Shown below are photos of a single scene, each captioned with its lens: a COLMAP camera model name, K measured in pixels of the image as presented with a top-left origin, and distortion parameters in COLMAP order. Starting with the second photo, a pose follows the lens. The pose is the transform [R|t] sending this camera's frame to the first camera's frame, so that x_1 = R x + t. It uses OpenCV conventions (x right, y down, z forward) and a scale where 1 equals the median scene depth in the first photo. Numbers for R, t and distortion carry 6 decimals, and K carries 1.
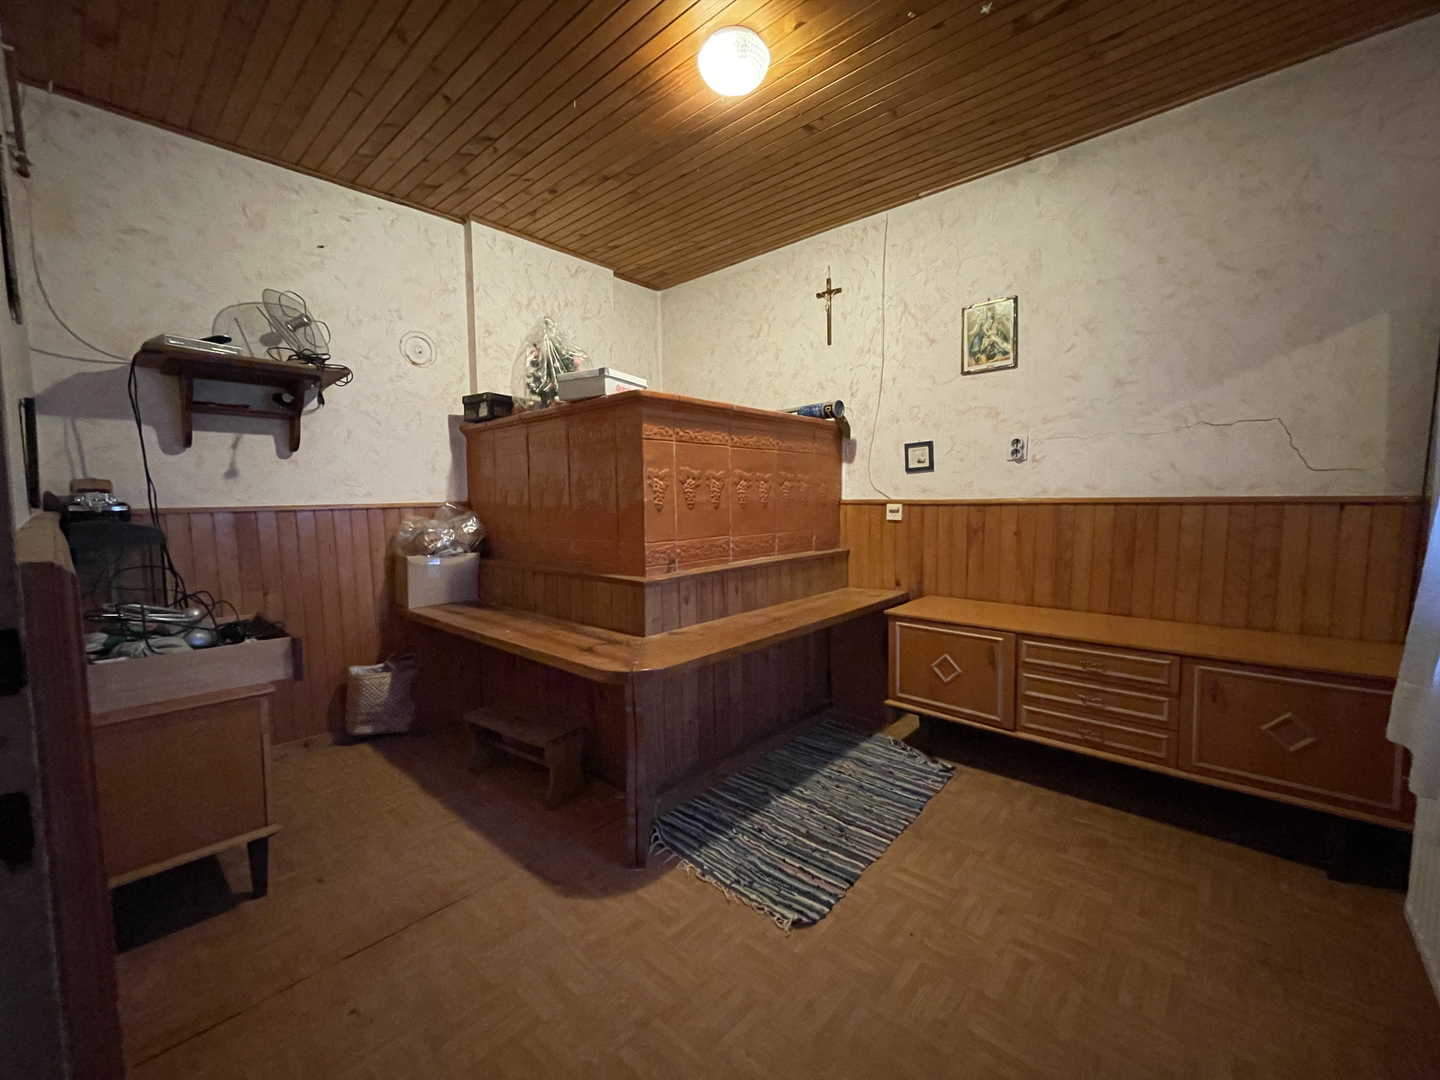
lens RADIAL K [[585.4, 0, 721.3], [0, 585.4, 536.6], [0, 0, 1]] dist [-0.006698, -0.000192]
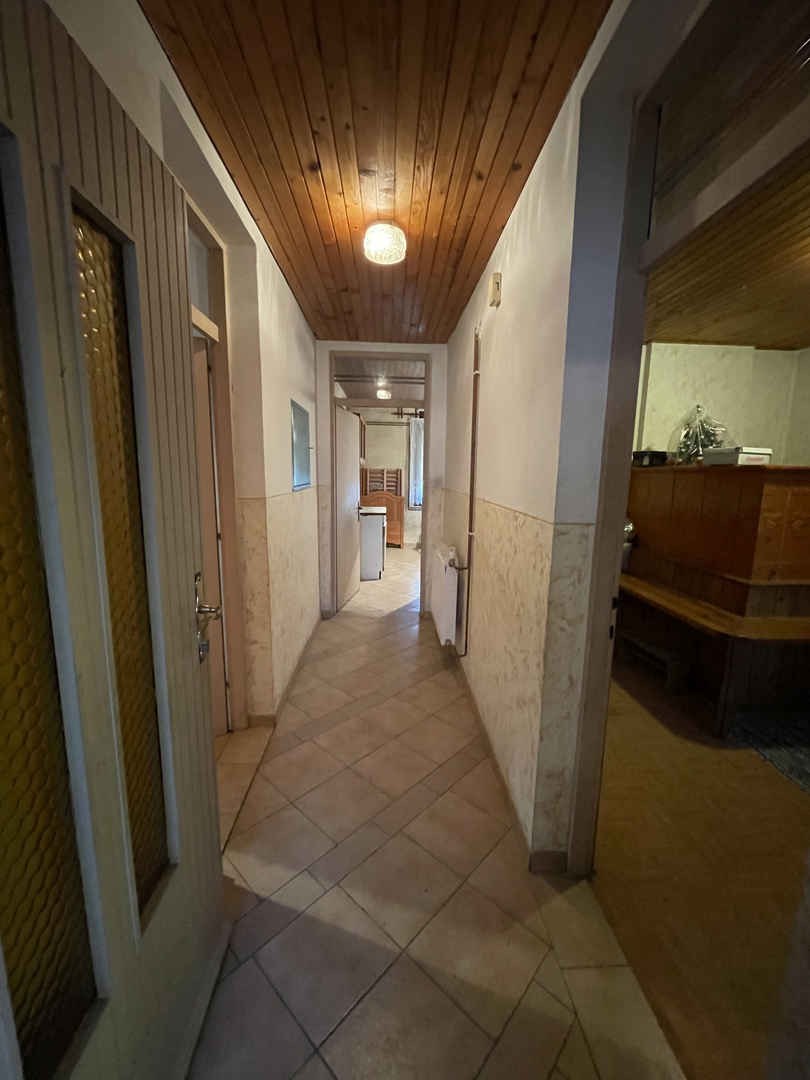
lens RADIAL K [[439.0, 0, 403.0], [0, 439.0, 542.1], [0, 0, 1]] dist [-0.006698, -0.000192]
pose [[0.695560, 0.133418, -0.705972, 0.038650], [-0.068254, 0.990433, 0.119929, -0.110913], [0.715218, -0.035233, 0.698012, -0.504406]]
